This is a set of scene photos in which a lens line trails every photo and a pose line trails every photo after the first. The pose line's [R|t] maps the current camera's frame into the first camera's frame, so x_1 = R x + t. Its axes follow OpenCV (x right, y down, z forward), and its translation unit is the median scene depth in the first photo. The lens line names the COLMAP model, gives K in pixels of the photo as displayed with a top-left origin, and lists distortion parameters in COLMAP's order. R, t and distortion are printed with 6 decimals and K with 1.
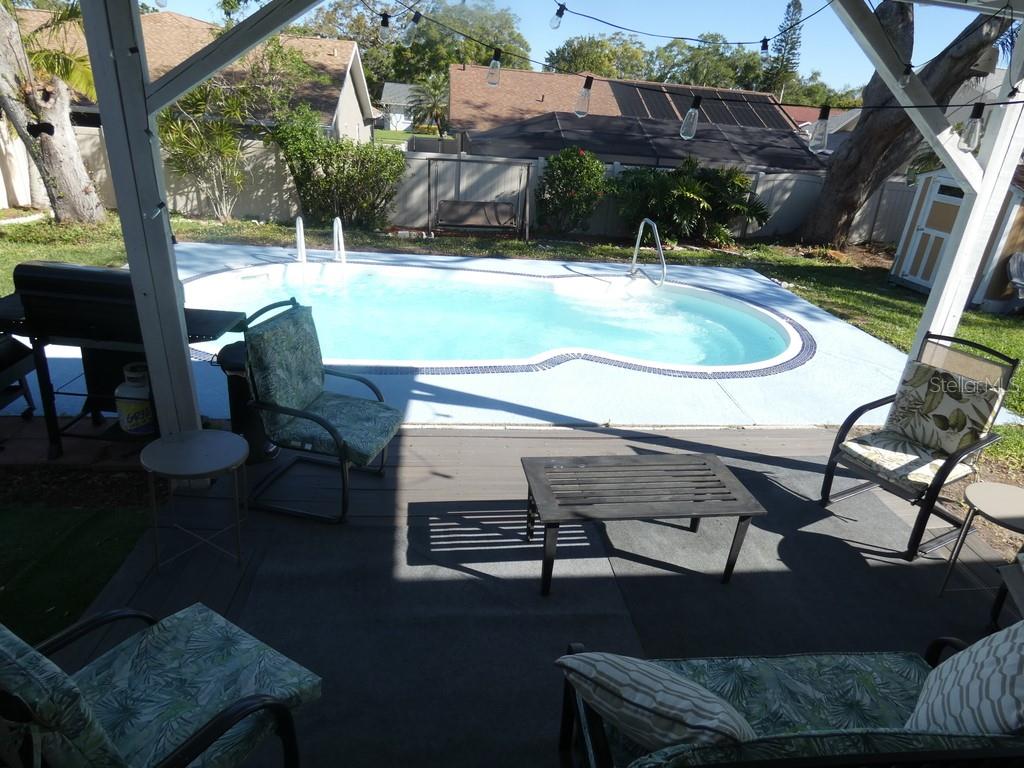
lens RADIAL K [[605.4, 0, 518.0], [0, 605.4, 381.2], [0, 0, 1]] dist [0.004827, 0.000819]
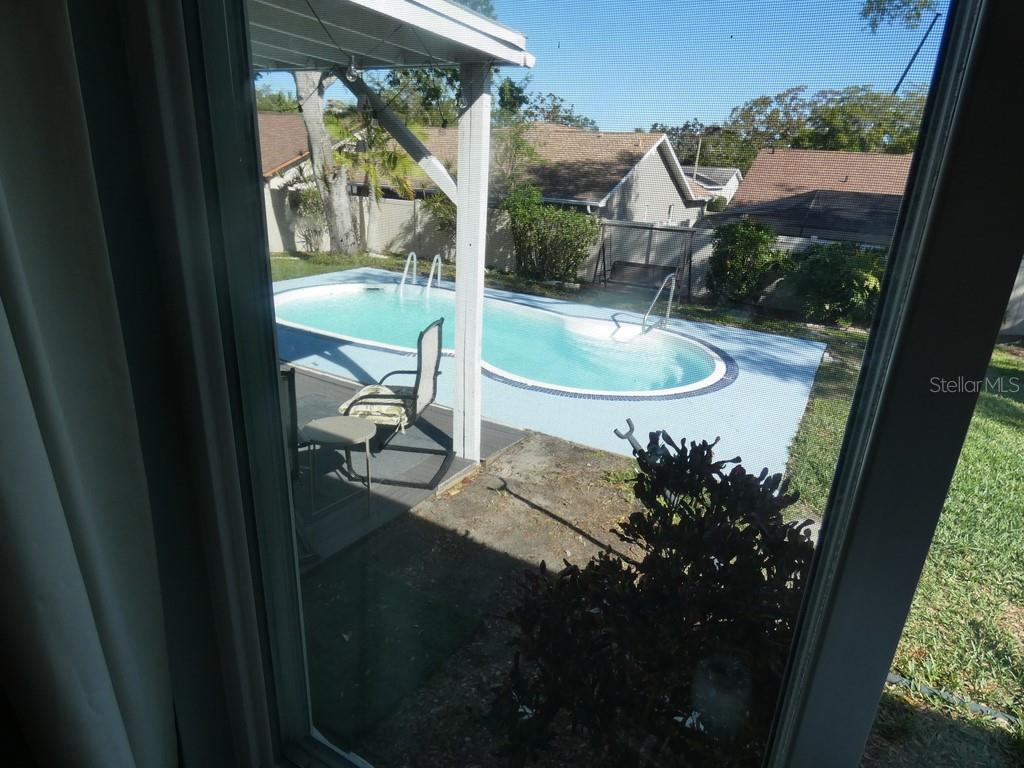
lens RADIAL K [[626.6, 0, 510.0], [0, 626.6, 387.0], [0, 0, 1]] dist [0.003484, 0.000266]
pose [[0.782612, 0.171994, -0.598278, 0.749830], [-0.253706, 0.965760, -0.054236, 0.046855], [0.568464, 0.194233, 0.799451, 0.050563]]
